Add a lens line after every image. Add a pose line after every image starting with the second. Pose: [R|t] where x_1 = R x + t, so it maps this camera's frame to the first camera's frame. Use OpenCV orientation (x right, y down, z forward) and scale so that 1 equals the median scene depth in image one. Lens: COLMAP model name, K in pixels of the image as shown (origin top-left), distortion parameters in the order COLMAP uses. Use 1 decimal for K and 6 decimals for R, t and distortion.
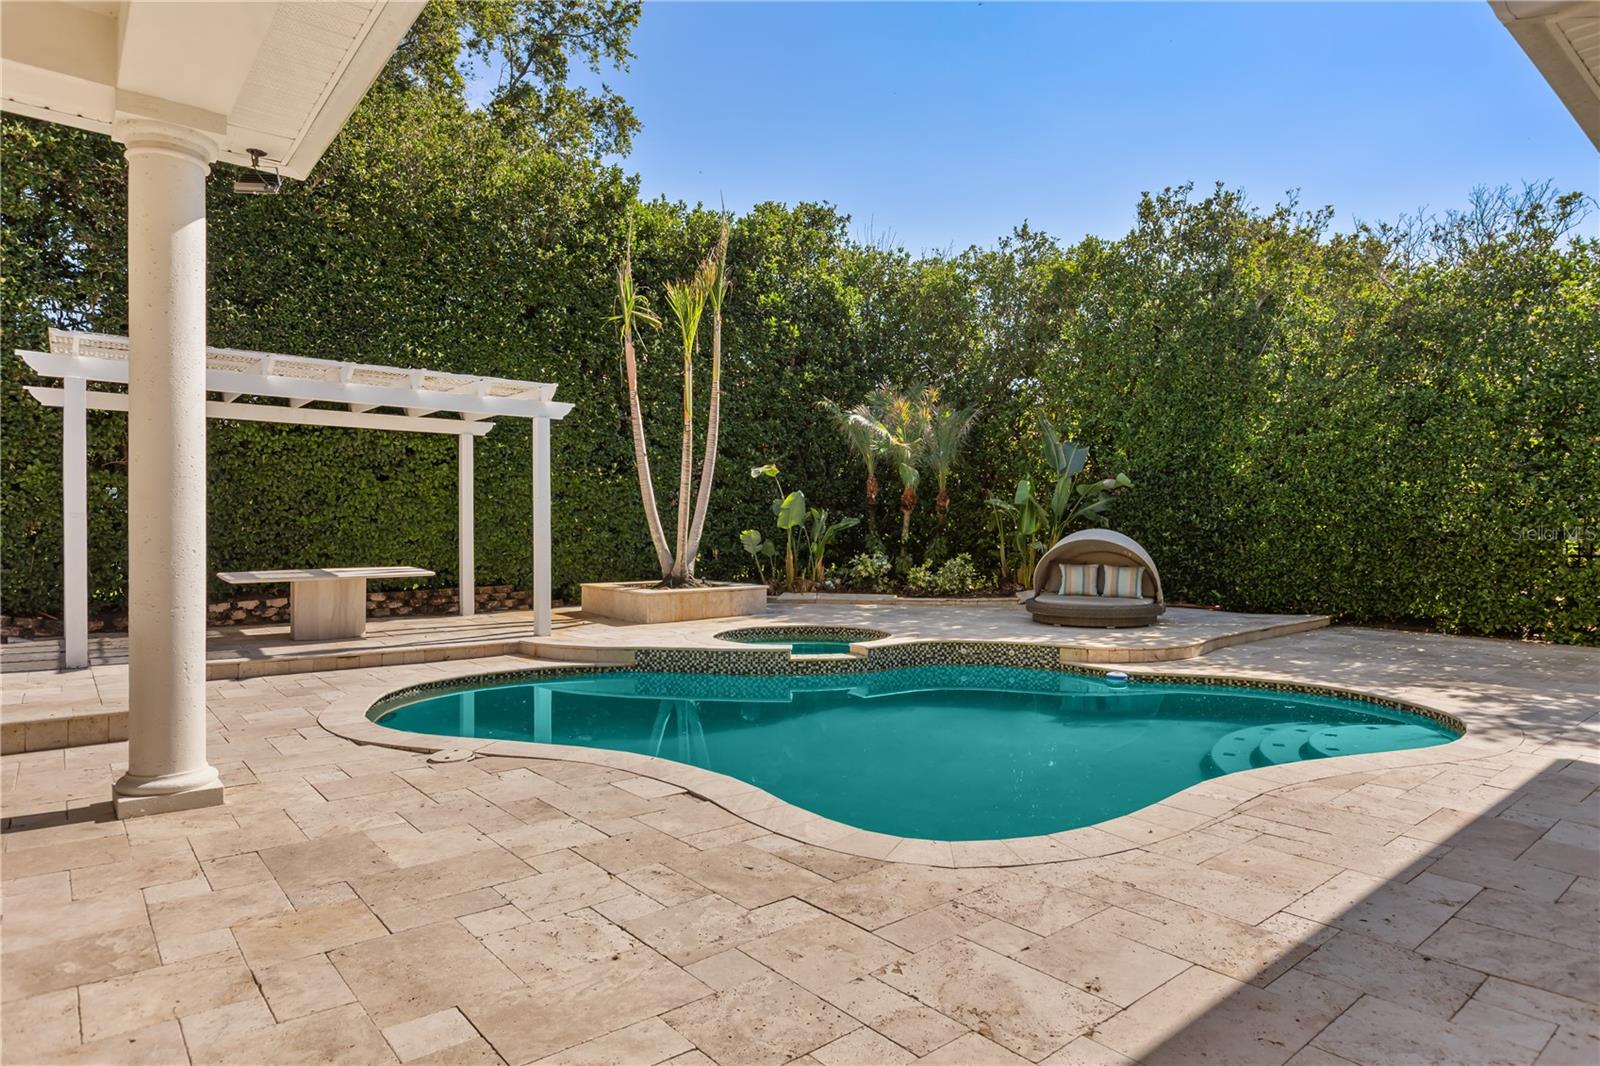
lens RADIAL K [[911.3, 0, 814.4], [0, 911.3, 527.3], [0, 0, 1]] dist [-0.001755, -0.000165]
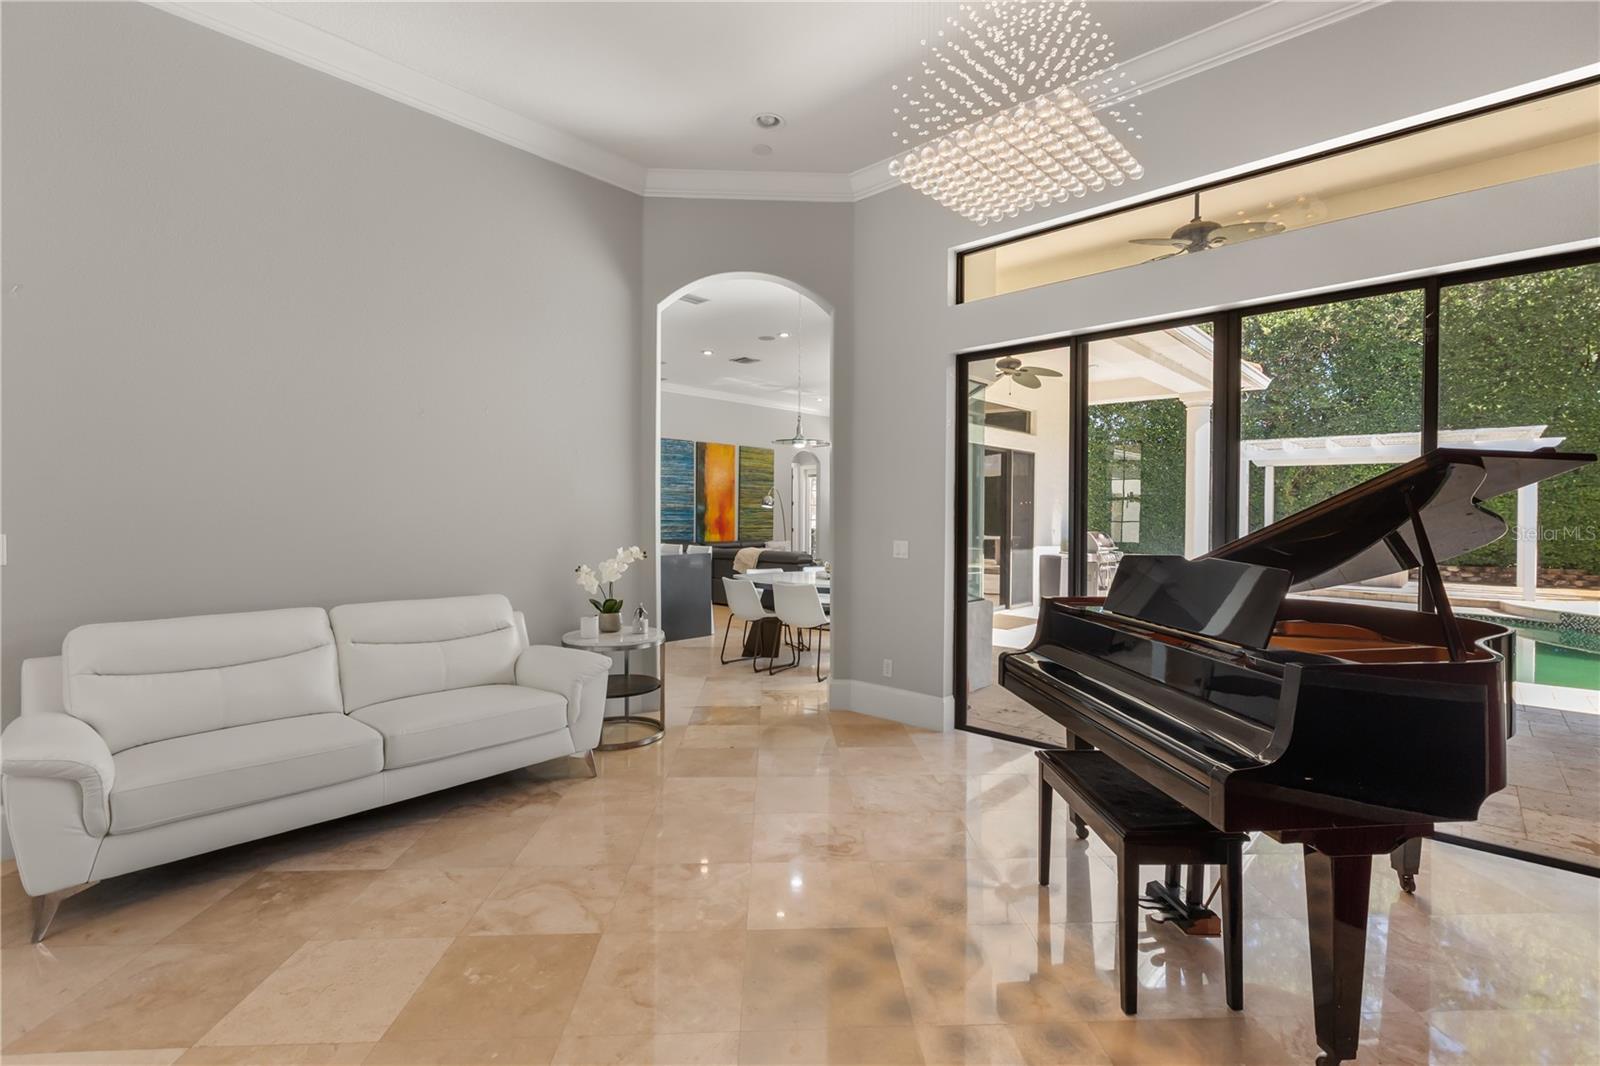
lens RADIAL K [[716.7, 0, 801.7], [0, 716.7, 523.6], [0, 0, 1]] dist [-0.000788, 0.001799]
pose [[0.118786, 0.016389, -0.992785, 0.528589], [-0.005542, 0.999859, 0.015843, -0.011541], [0.992904, 0.003620, 0.118860, -0.216248]]
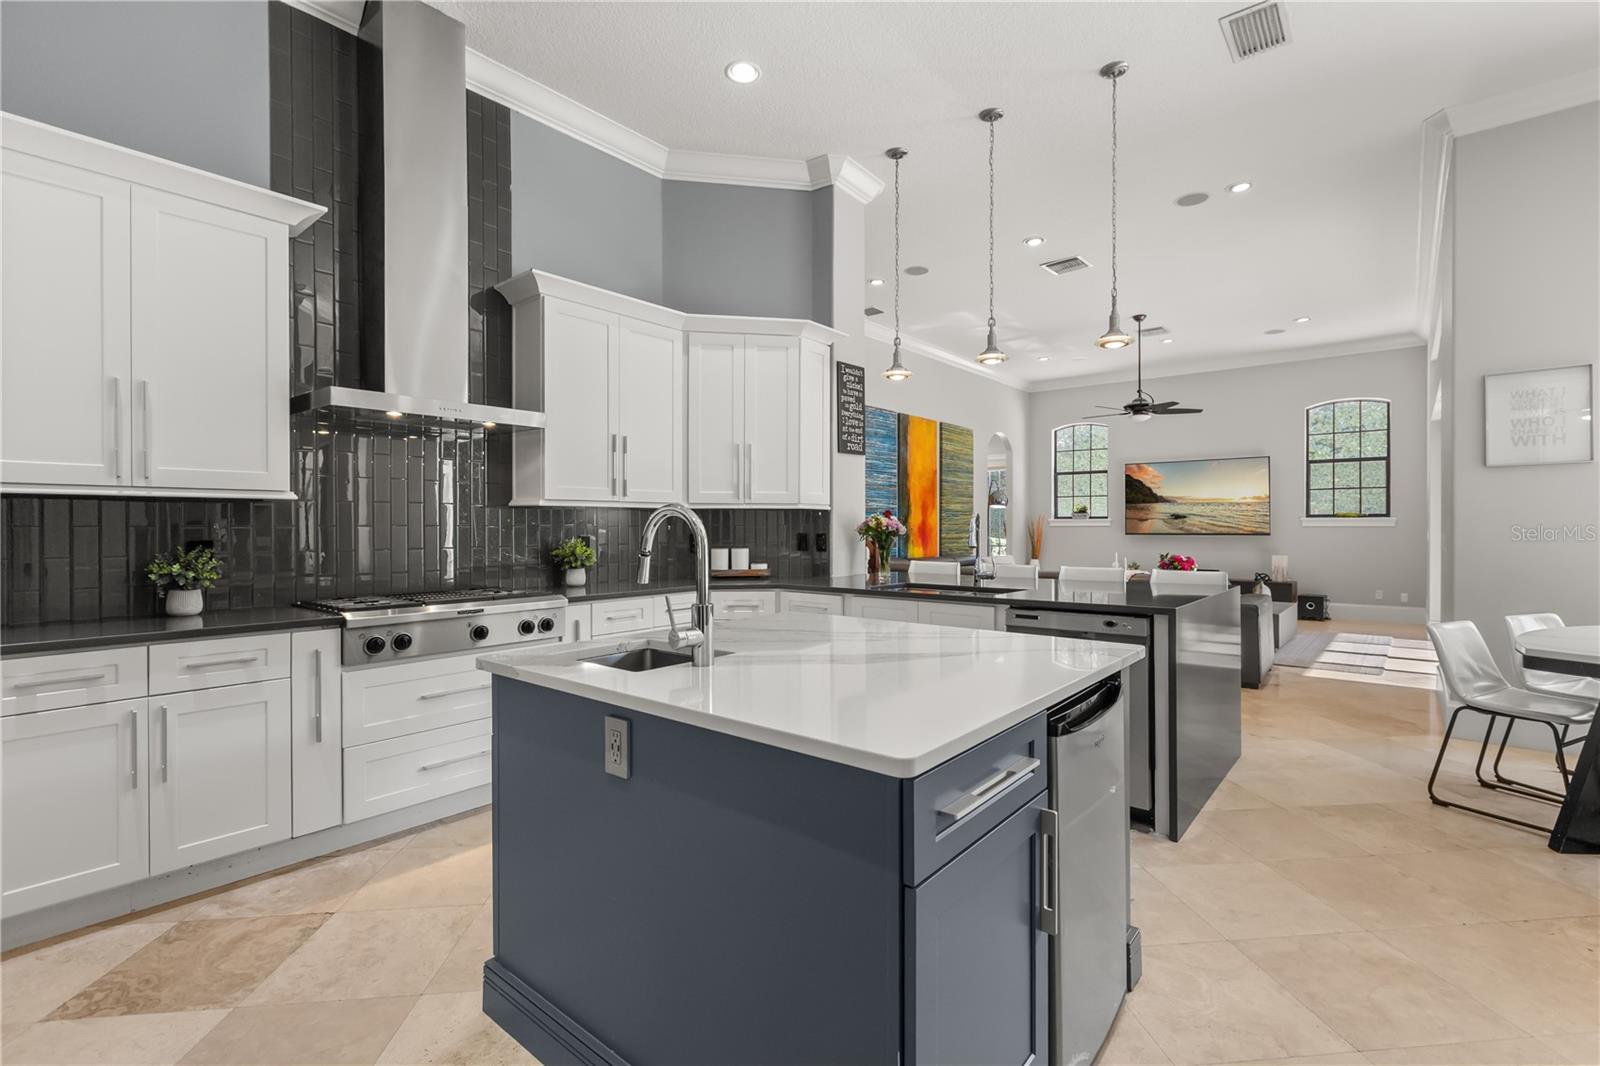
lens RADIAL K [[716.7, 0, 815.7], [0, 716.7, 529.9], [0, 0, 1]] dist [-0.000788, 0.001799]
pose [[0.179808, 0.007459, -0.983674, 0.188141], [0.001977, 0.999966, 0.007943, -0.002602], [0.983700, -0.003373, 0.179787, -0.438659]]
